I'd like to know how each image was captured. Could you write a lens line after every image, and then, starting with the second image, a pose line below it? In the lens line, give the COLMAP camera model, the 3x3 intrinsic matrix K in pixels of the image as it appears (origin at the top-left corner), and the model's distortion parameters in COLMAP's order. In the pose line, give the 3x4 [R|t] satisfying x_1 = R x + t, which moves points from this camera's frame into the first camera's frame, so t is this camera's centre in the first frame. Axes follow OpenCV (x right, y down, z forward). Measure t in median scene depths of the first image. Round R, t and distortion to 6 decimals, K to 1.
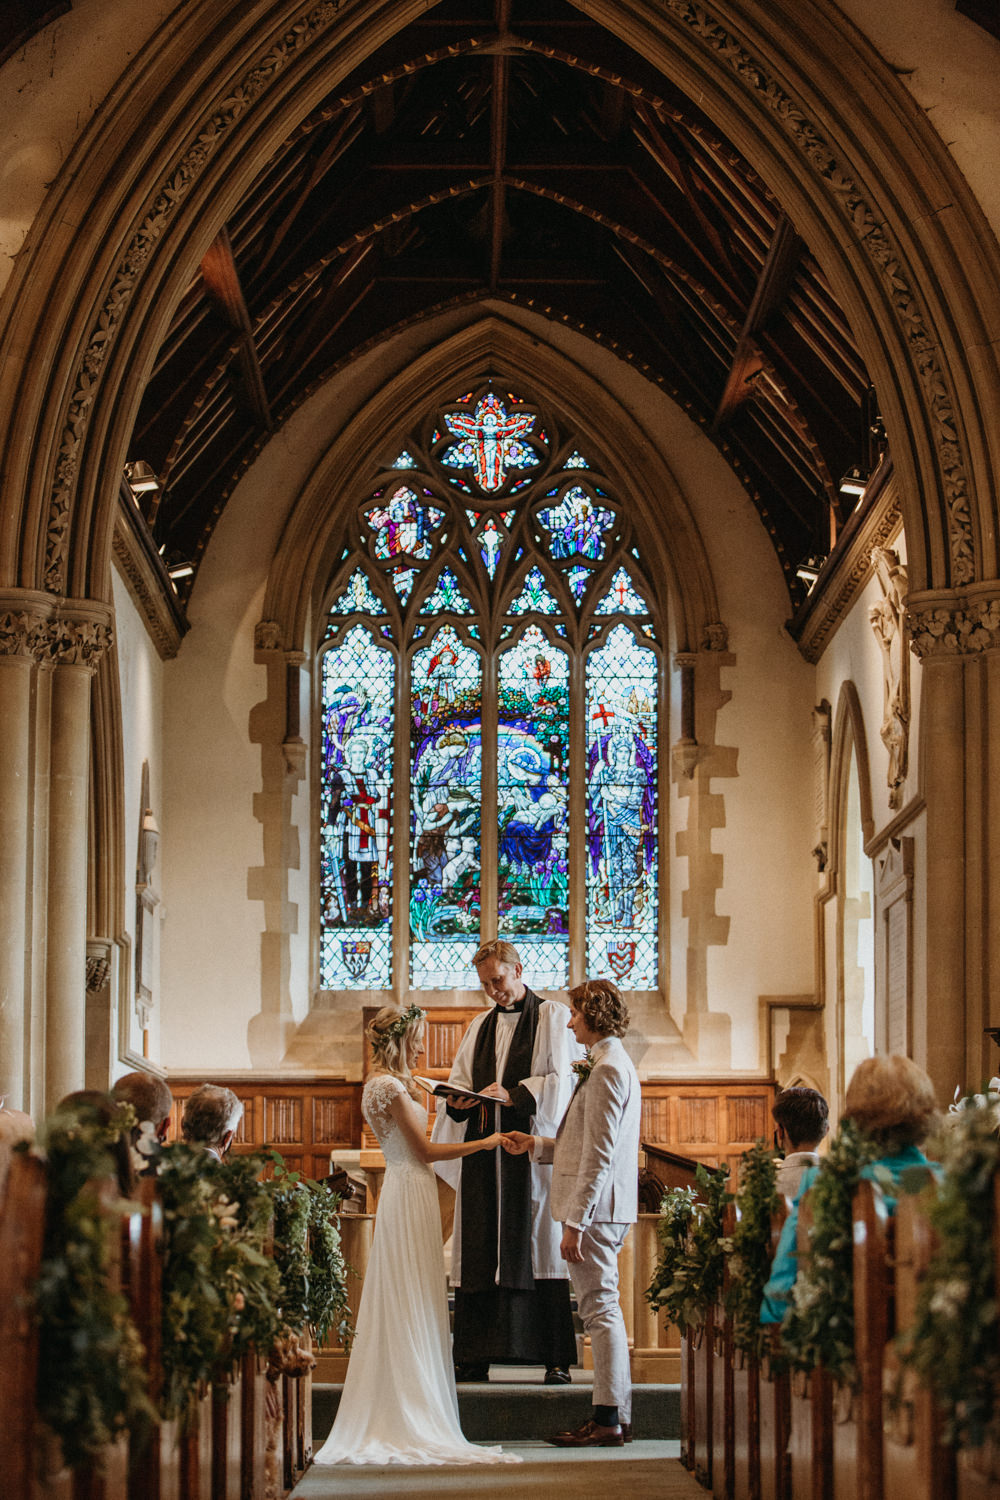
lens RADIAL K [[3192.0, 0, 509.0], [0, 3192.0, 753.1], [0, 0, 1]] dist [-0.288609, 0.000000]
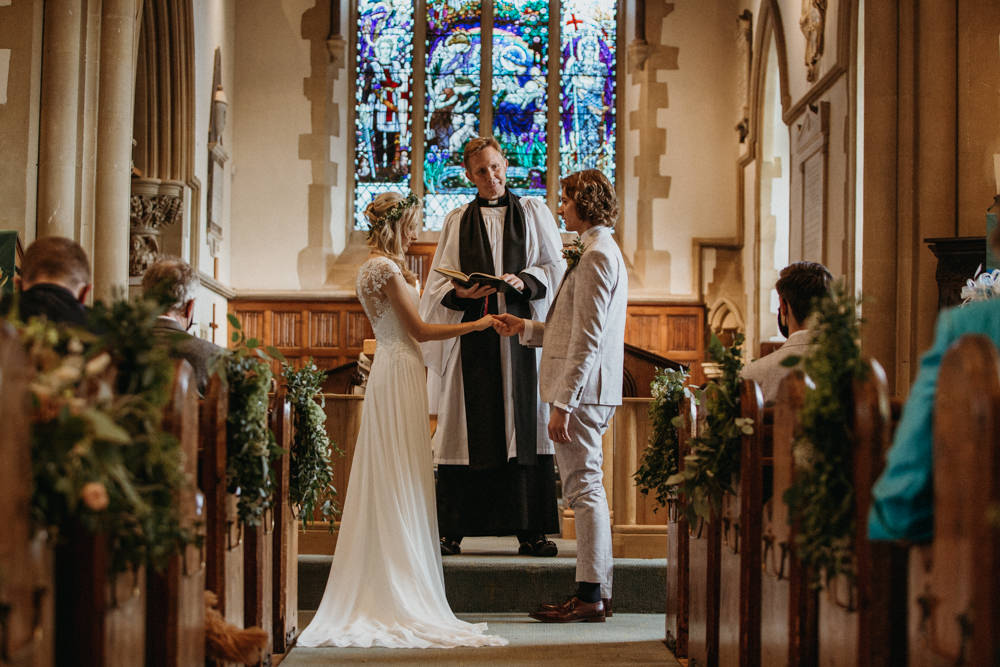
lens RADIAL K [[2168.9, 0, 496.6], [0, 2168.9, 339.6], [0, 0, 1]] dist [-0.343904, 0.000000]
pose [[0.999939, 0.011019, -0.000997, 0.000101], [-0.010837, 0.993581, 0.112605, 0.020327], [0.002231, -0.112588, 0.993639, 0.127993]]
